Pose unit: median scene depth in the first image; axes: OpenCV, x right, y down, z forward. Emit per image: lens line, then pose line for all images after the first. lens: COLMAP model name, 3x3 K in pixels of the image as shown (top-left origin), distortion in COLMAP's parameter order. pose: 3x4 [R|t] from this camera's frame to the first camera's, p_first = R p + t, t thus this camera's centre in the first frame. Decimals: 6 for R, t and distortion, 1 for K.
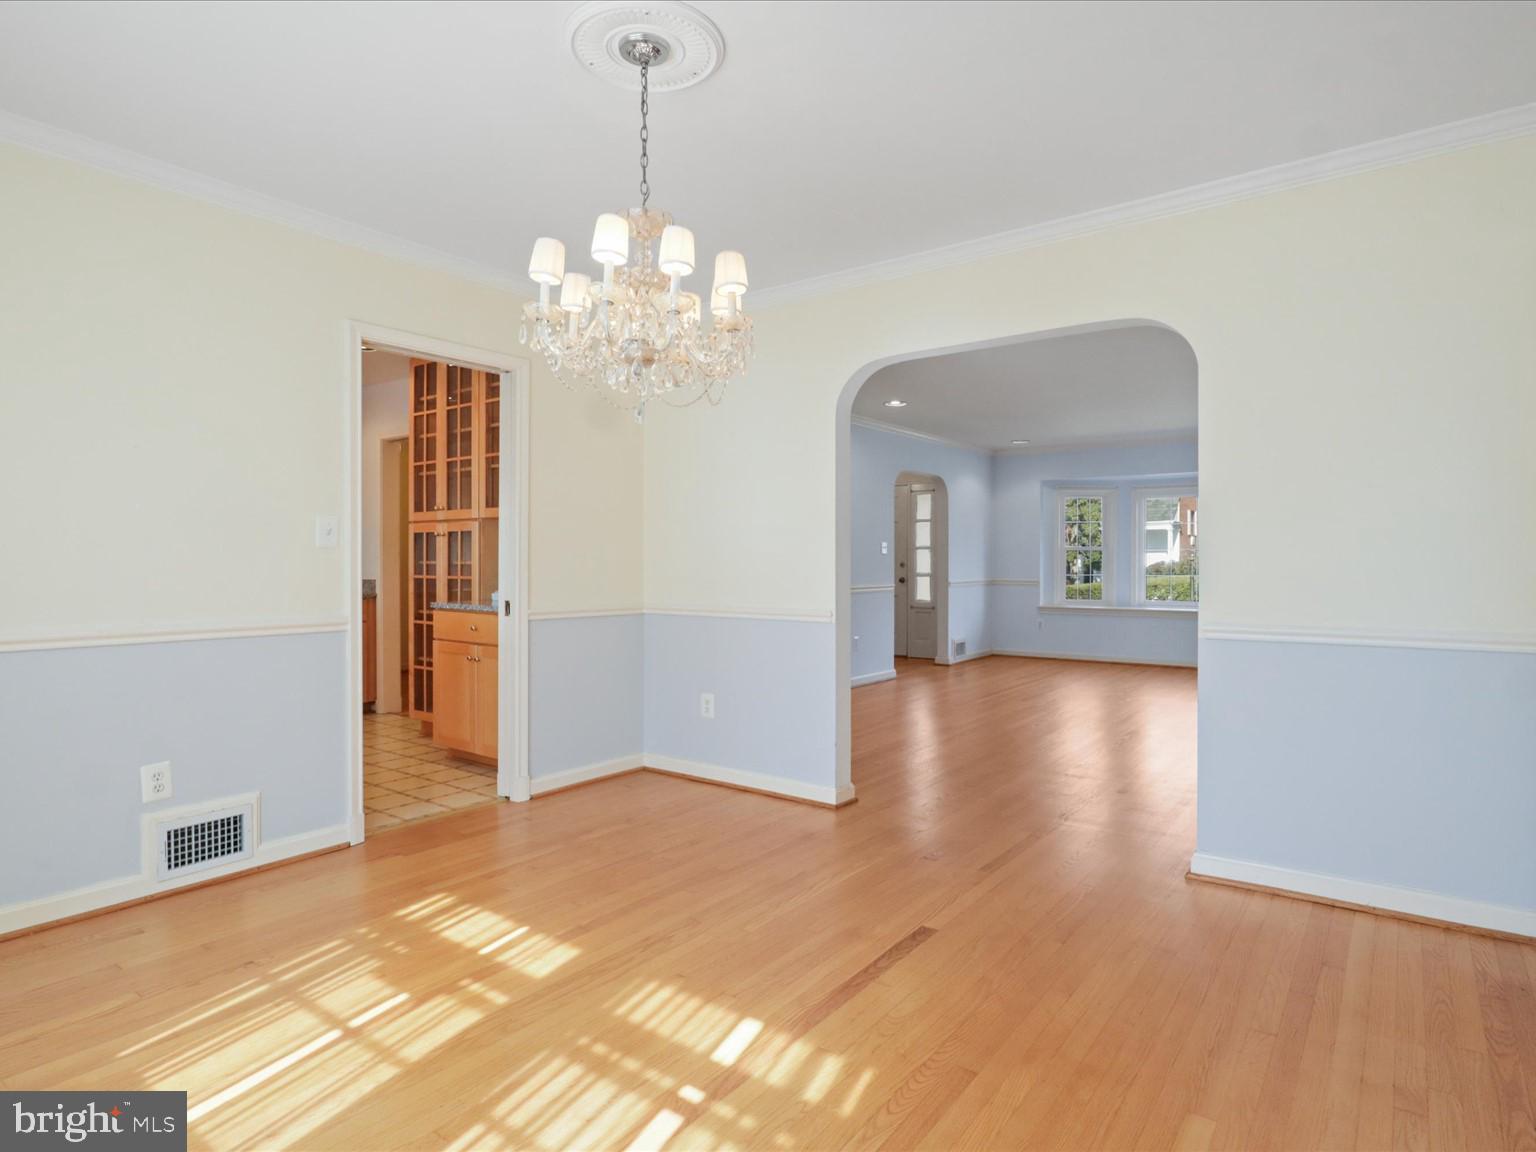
lens RADIAL K [[873.7, 0, 760.0], [0, 873.7, 552.9], [0, 0, 1]] dist [-0.037793, 0.017302]
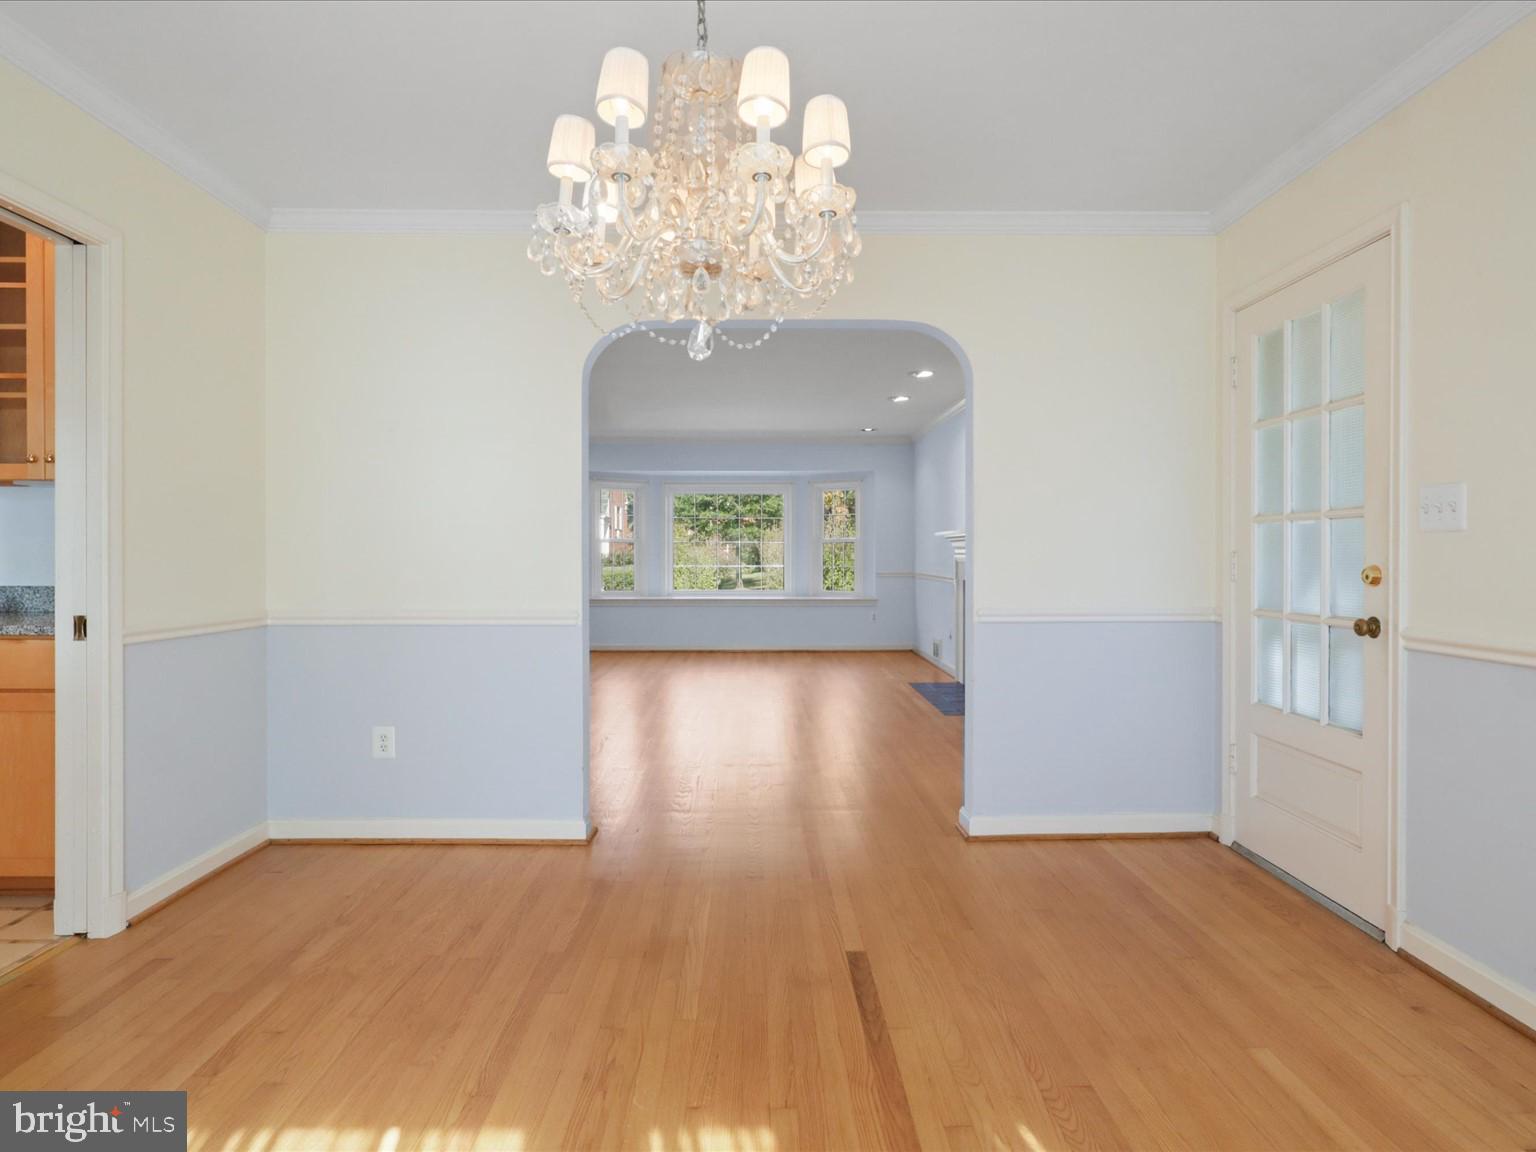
lens RADIAL K [[874.3, 0, 771.6], [0, 874.3, 550.7], [0, 0, 1]] dist [-0.031605, 0.021299]
pose [[0.784664, 0.001818, 0.619918, -0.127252], [-0.005970, 0.999971, 0.004624, 0.001377], [-0.619892, -0.007329, 0.784653, 0.096190]]
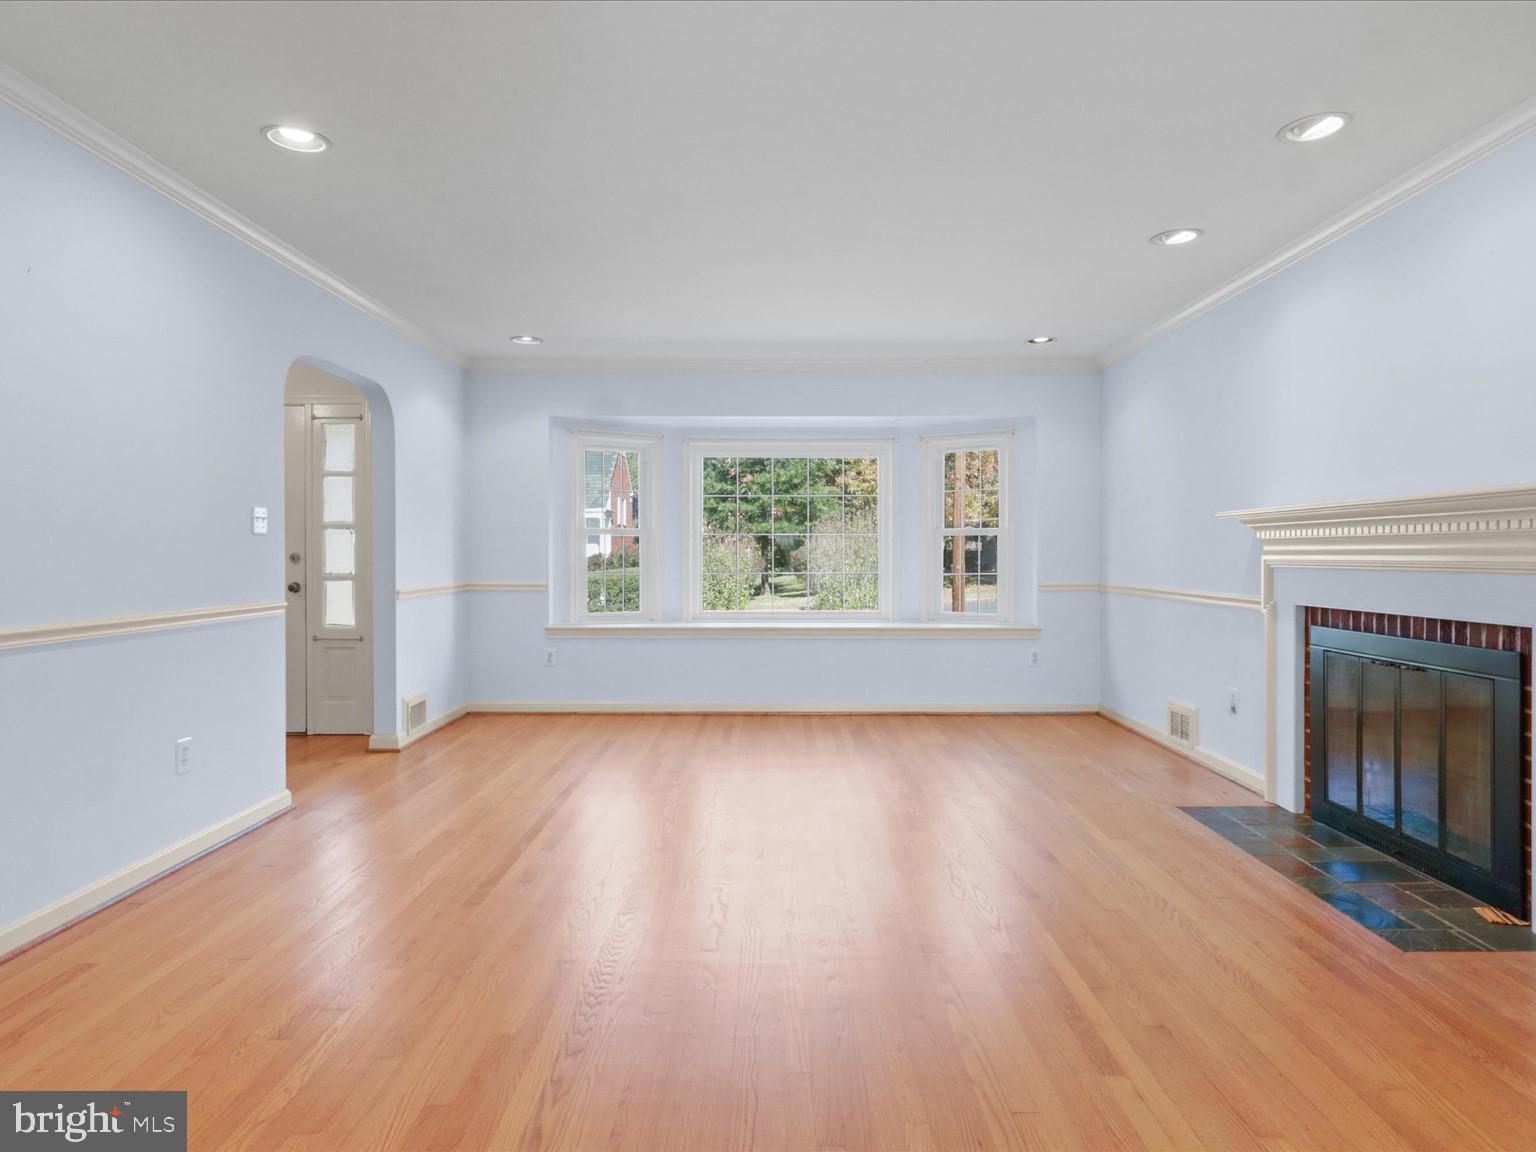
lens RADIAL K [[950.4, 0, 771.9], [0, 950.4, 569.5], [0, 0, 1]] dist [-0.024902, 0.035591]
pose [[0.795867, -0.010217, 0.605385, 0.052322], [-0.006198, 0.999668, 0.025019, 0.005063], [-0.605439, -0.023664, 0.795540, 0.414679]]
